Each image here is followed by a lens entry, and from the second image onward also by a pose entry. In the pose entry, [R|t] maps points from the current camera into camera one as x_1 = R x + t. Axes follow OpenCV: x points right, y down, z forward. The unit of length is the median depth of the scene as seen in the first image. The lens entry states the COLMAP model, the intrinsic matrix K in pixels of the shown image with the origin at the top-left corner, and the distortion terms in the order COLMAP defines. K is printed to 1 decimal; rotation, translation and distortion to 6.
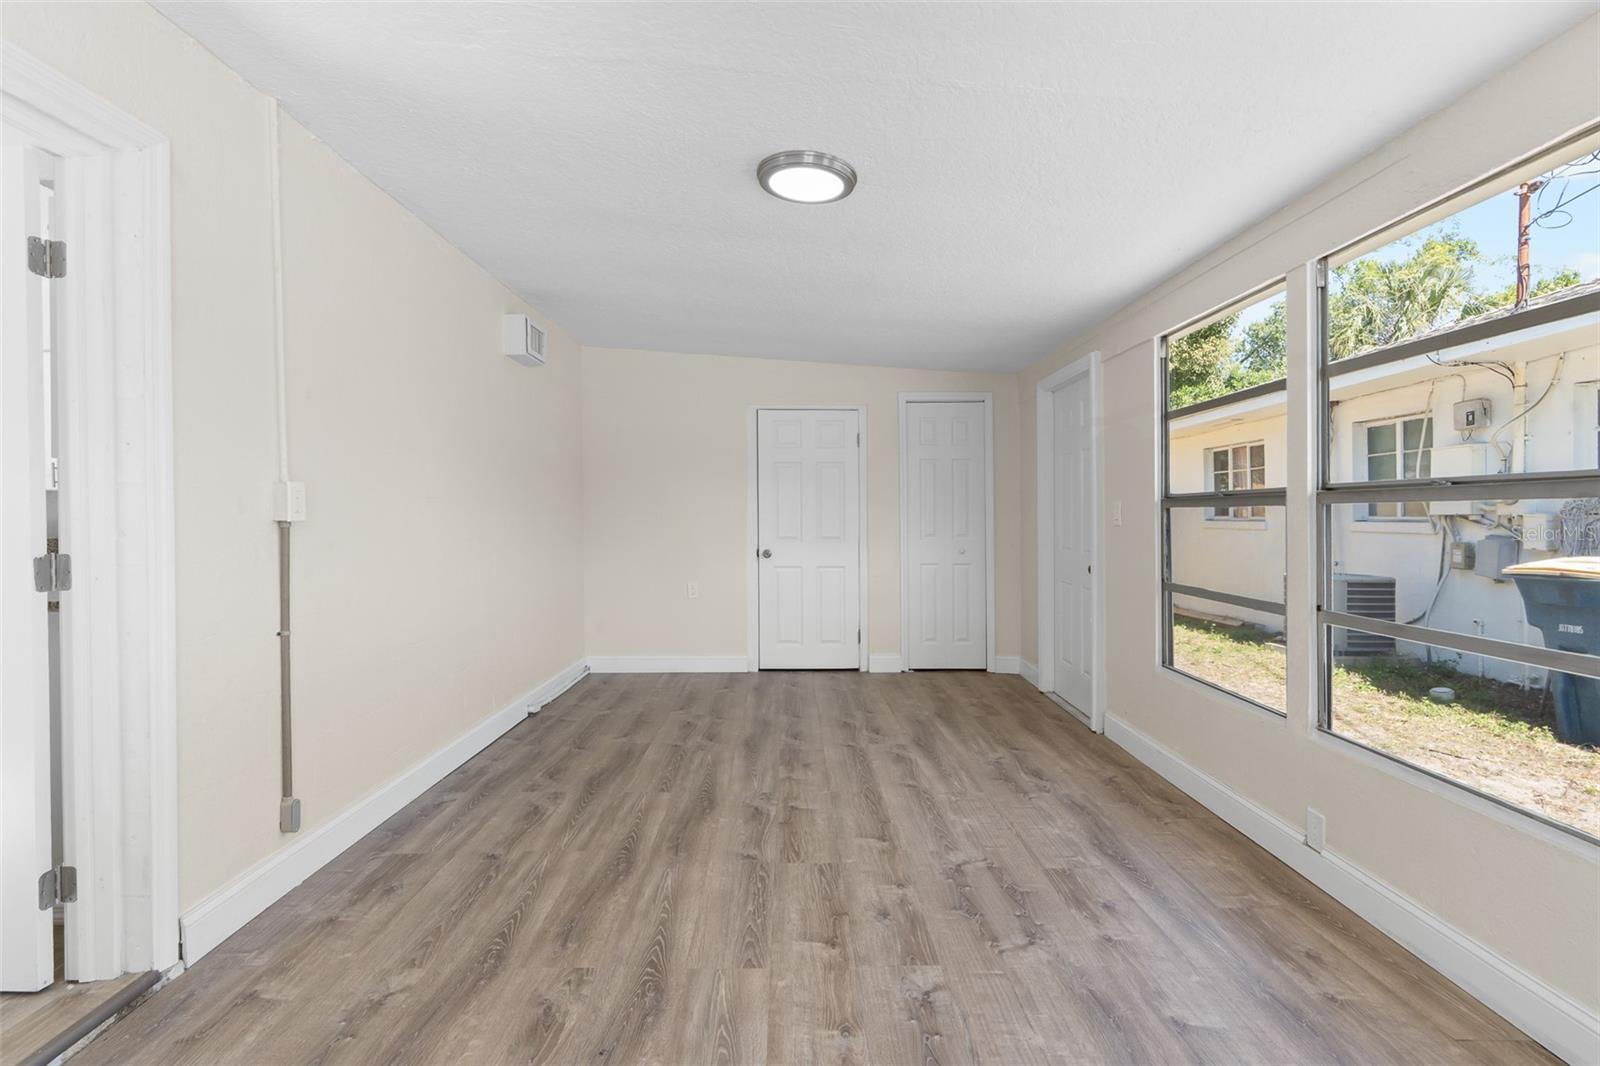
lens RADIAL K [[730.6, 0, 790.3], [0, 730.6, 524.7], [0, 0, 1]] dist [-0.003574, 0.002462]
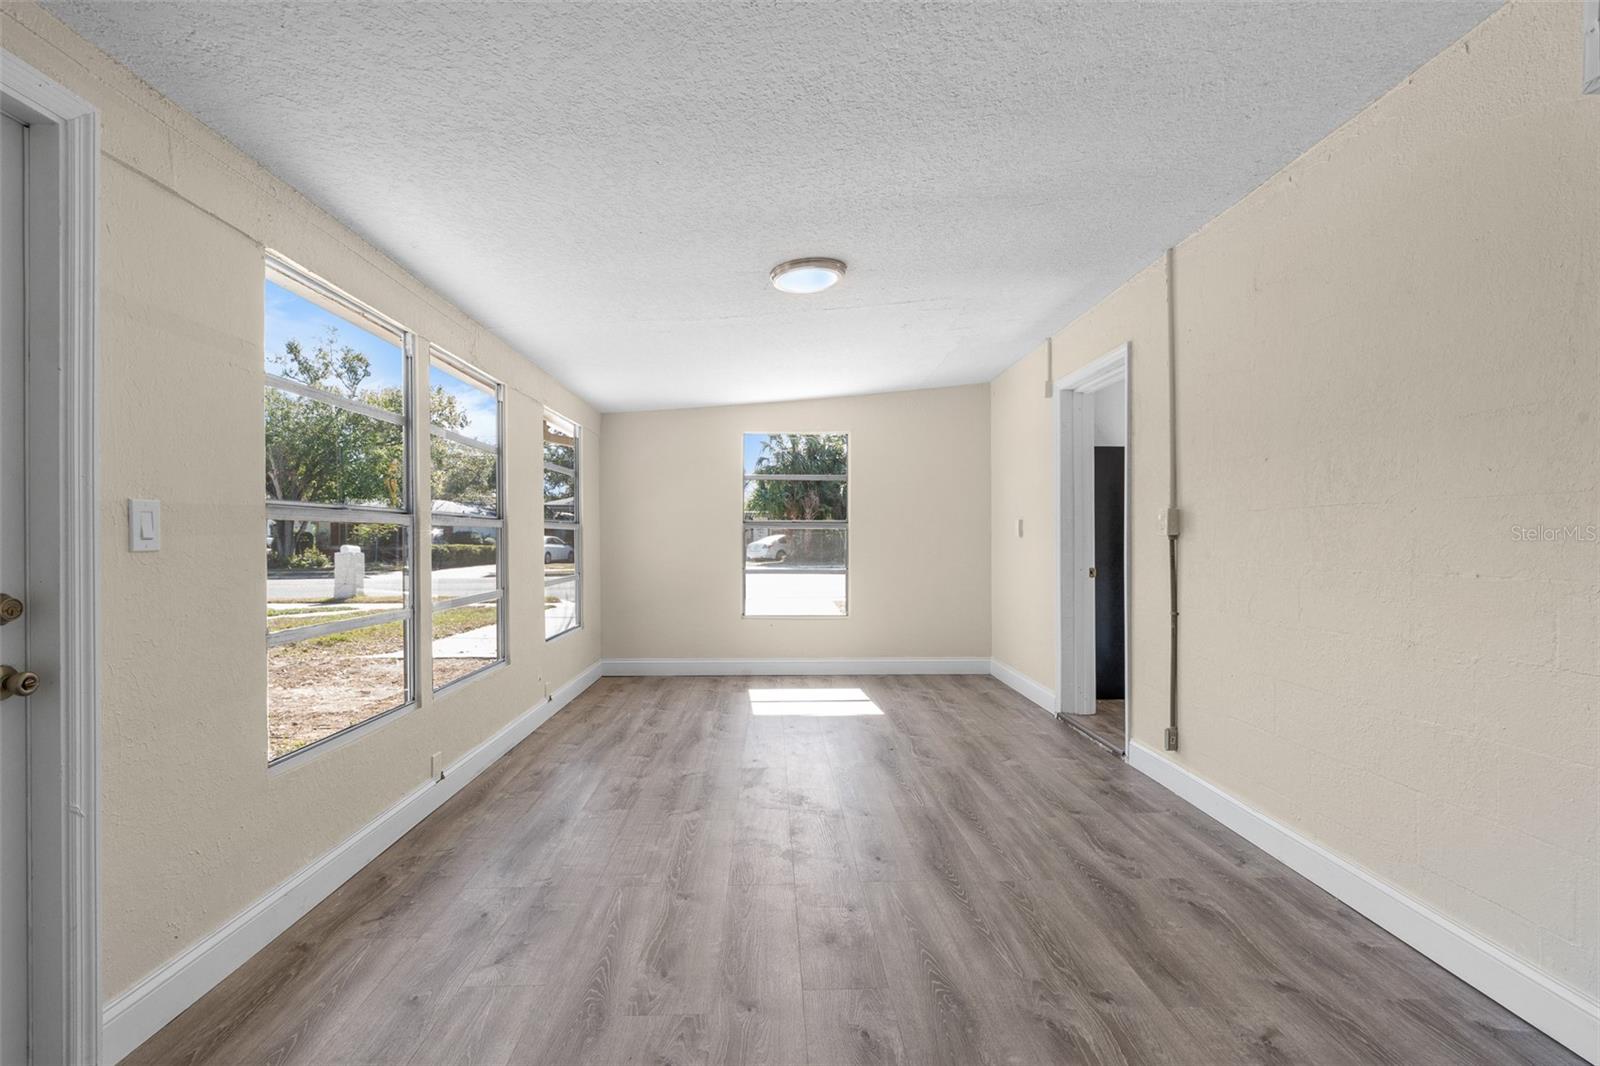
lens RADIAL K [[730.6, 0, 790.3], [0, 730.6, 524.7], [0, 0, 1]] dist [-0.003574, 0.002462]
pose [[-0.999647, 0.002242, -0.026459, 0.088109], [0.002403, 0.999979, -0.006079, -0.015493], [0.026444, -0.006140, -0.999631, 2.009605]]
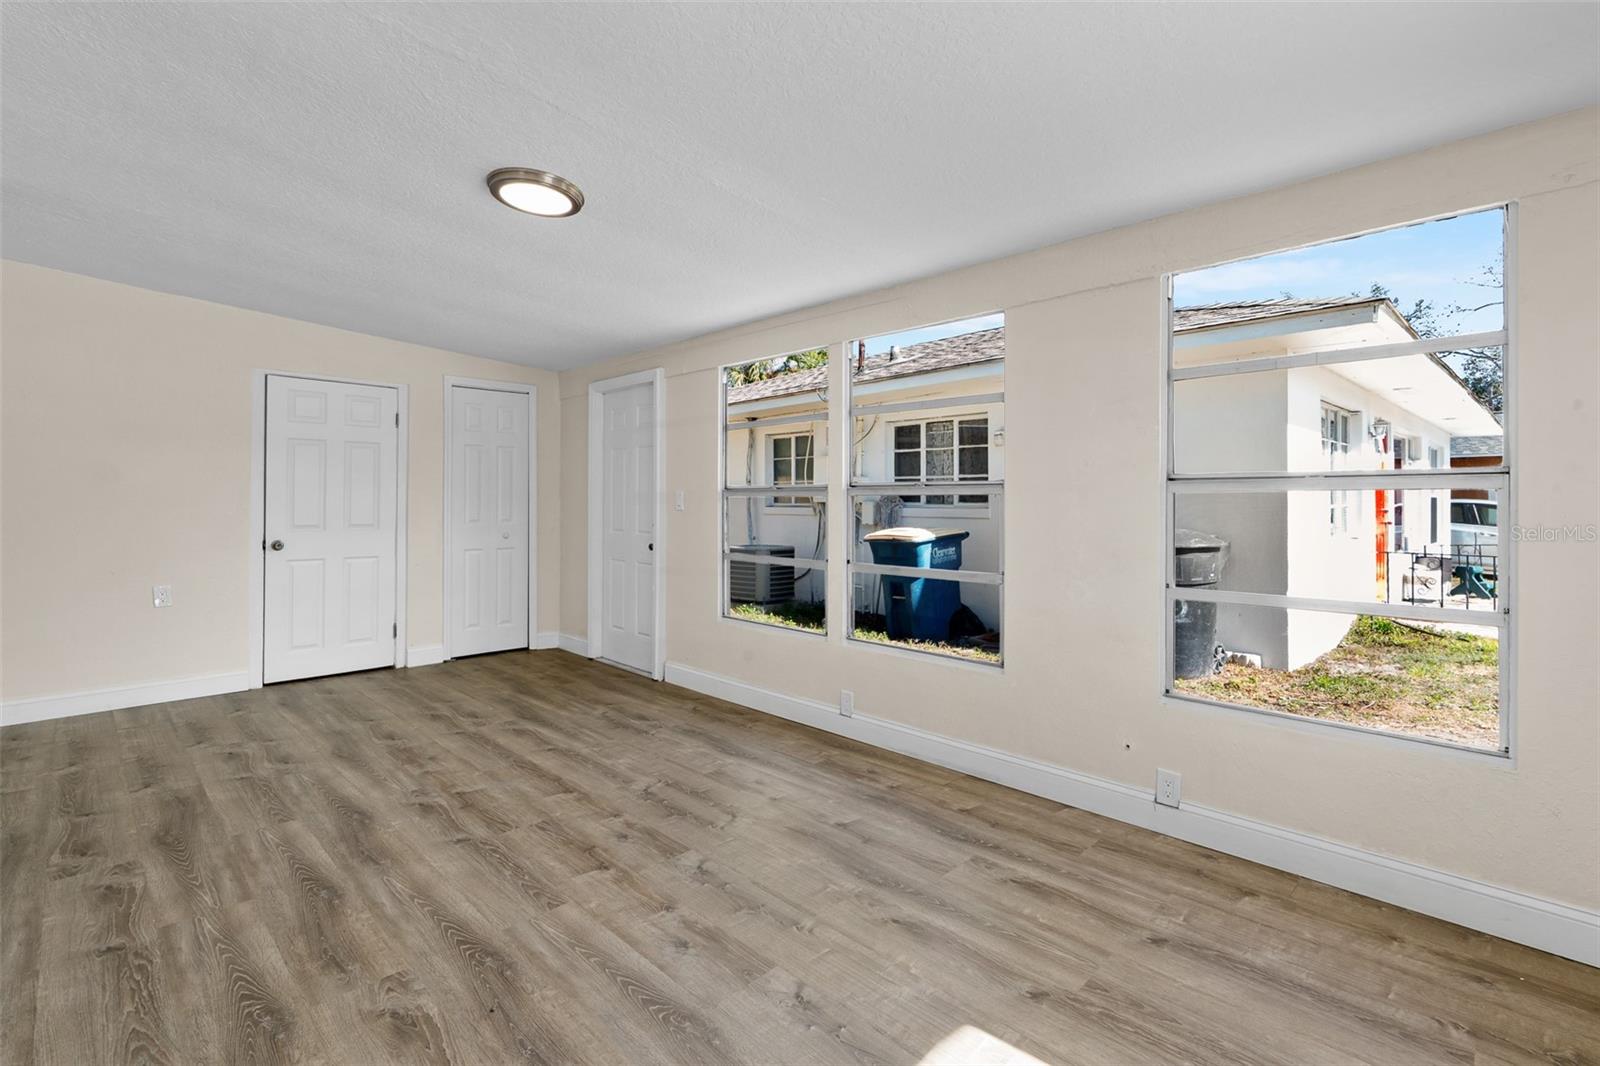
lens RADIAL K [[732.2, 0, 788.9], [0, 732.2, 495.7], [0, 0, 1]] dist [-0.002526, 0.001364]
pose [[0.715227, 0.009380, 0.698829, -0.401693], [0.004732, 0.999822, -0.018263, 0.000974], [-0.698876, 0.016369, 0.715055, -0.038956]]
